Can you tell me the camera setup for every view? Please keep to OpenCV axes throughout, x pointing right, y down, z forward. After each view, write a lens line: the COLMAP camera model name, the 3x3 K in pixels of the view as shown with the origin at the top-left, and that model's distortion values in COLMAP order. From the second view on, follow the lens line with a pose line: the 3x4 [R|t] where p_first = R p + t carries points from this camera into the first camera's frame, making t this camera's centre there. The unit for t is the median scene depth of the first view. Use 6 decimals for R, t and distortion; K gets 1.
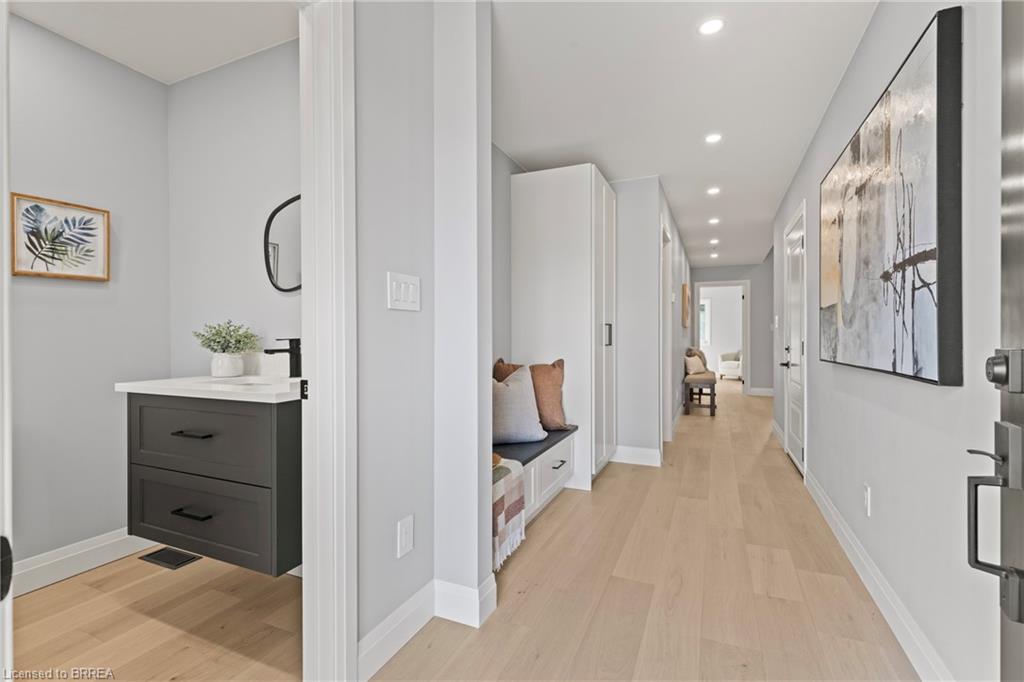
lens RADIAL K [[464.4, 0, 491.6], [0, 464.4, 338.7], [0, 0, 1]] dist [0.011202, -0.003271]
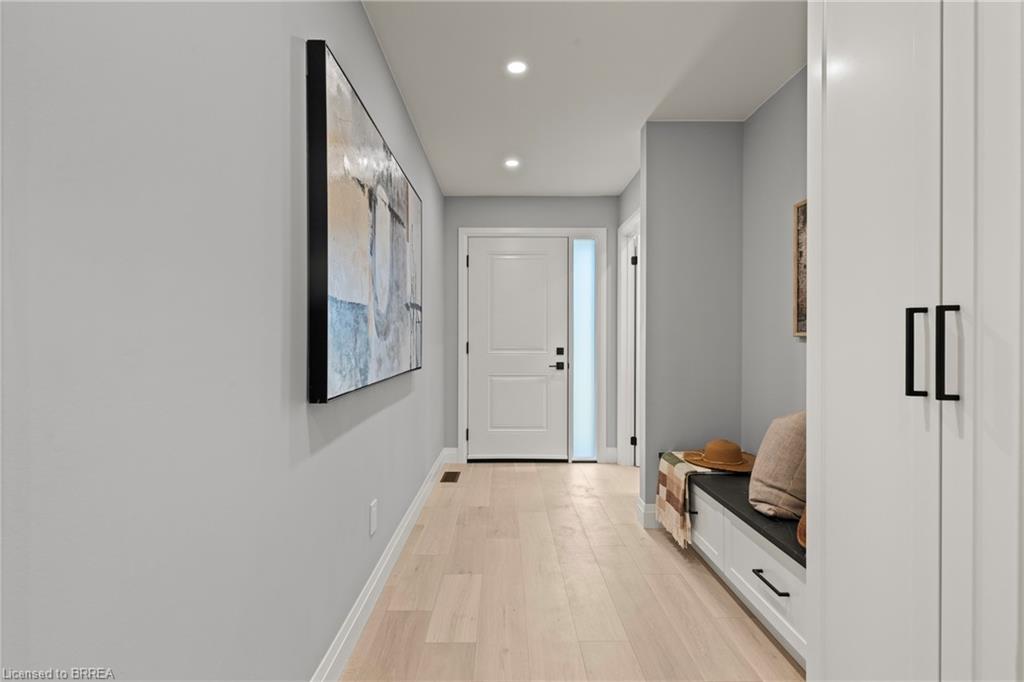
lens RADIAL K [[482.0, 0, 511.8], [0, 482.0, 338.3], [0, 0, 1]] dist [0.004882, -0.003608]
pose [[-0.891964, 0.002329, -0.452101, 0.876180], [0.001894, 0.999997, 0.001414, -0.024887], [0.452103, 0.000405, -0.891966, 1.776242]]
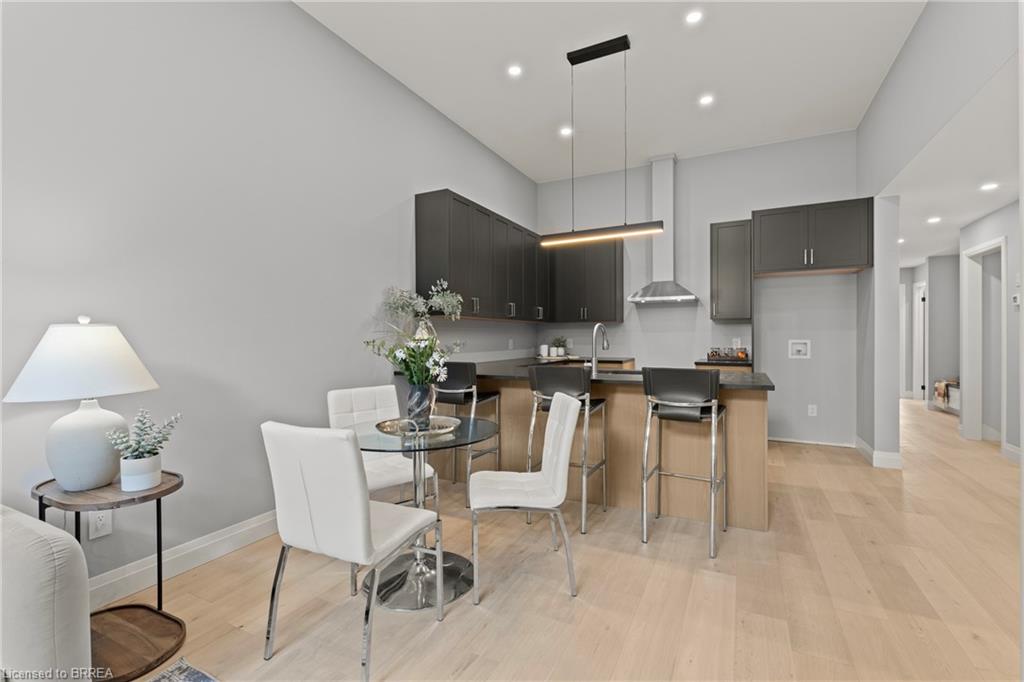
lens RADIAL K [[457.1, 0, 512.2], [0, 457.1, 340.1], [0, 0, 1]] dist [-0.007371, 0.001045]
pose [[-0.999619, 0.012161, 0.024780, 2.832667], [0.012310, 0.999907, 0.005873, -0.062874], [-0.024706, 0.006176, -0.999676, 4.072230]]
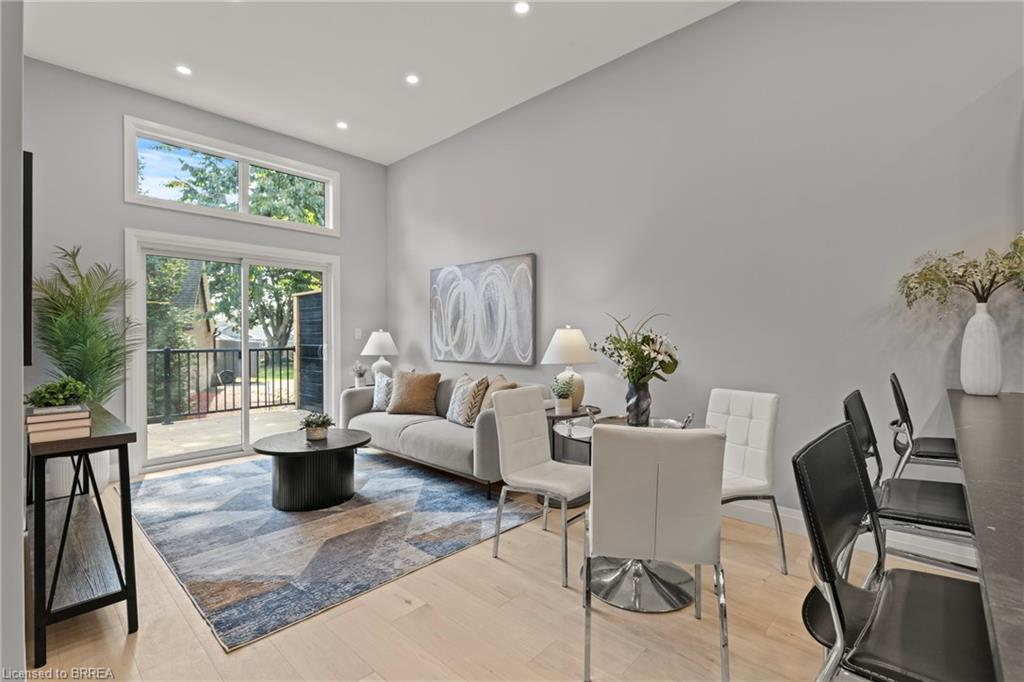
lens RADIAL K [[464.4, 0, 494.1], [0, 464.4, 340.6], [0, 0, 1]] dist [0.011202, -0.003271]
pose [[0.324652, -0.001158, 0.945833, 2.034125], [0.002641, 0.999996, 0.000318, -0.055841], [-0.945830, 0.002394, 0.324653, 3.072009]]
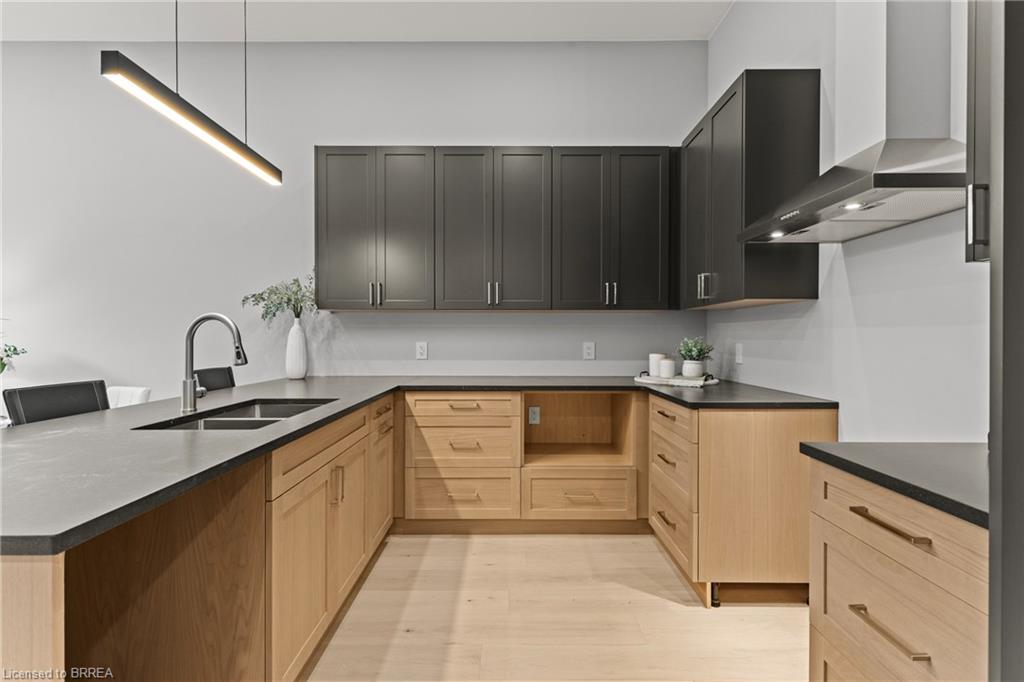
lens RADIAL K [[464.4, 0, 516.3], [0, 464.4, 339.5], [0, 0, 1]] dist [0.011202, -0.003271]
pose [[-0.441120, -0.001370, 0.897447, 1.676405], [0.001698, 0.999996, 0.002362, -0.064589], [-0.897447, 0.002566, -0.441115, 2.493127]]
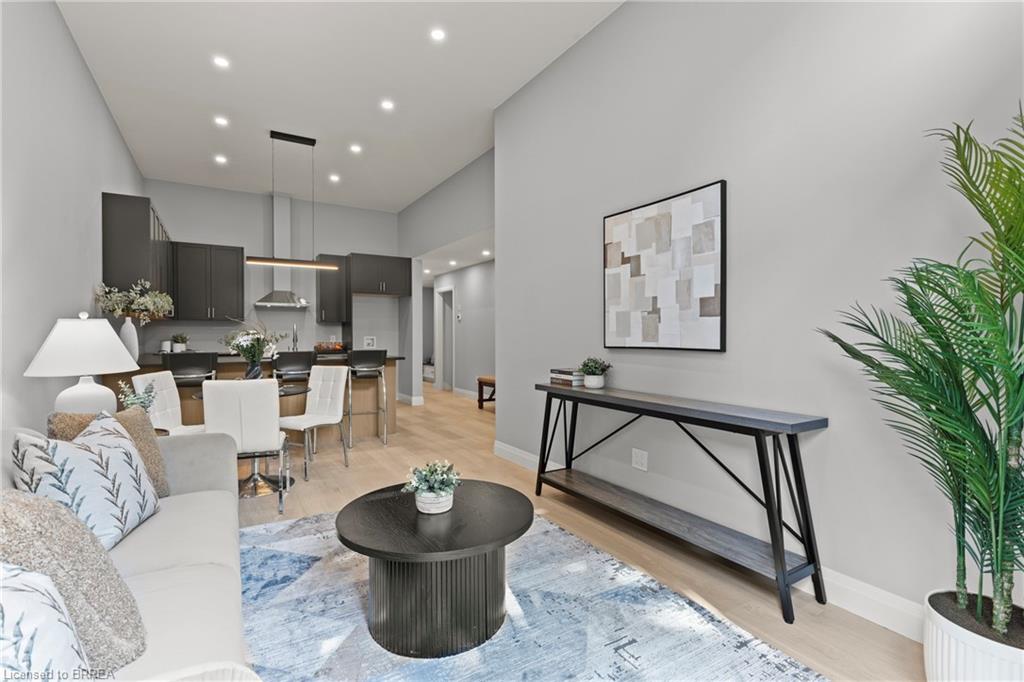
lens RADIAL K [[464.4, 0, 511.6], [0, 464.4, 343.4], [0, 0, 1]] dist [0.011202, -0.003271]
pose [[-0.537982, 0.020116, -0.842716, 3.872657], [0.002623, 0.999750, 0.022190, -0.060405], [0.842952, 0.009727, -0.537900, 4.643549]]
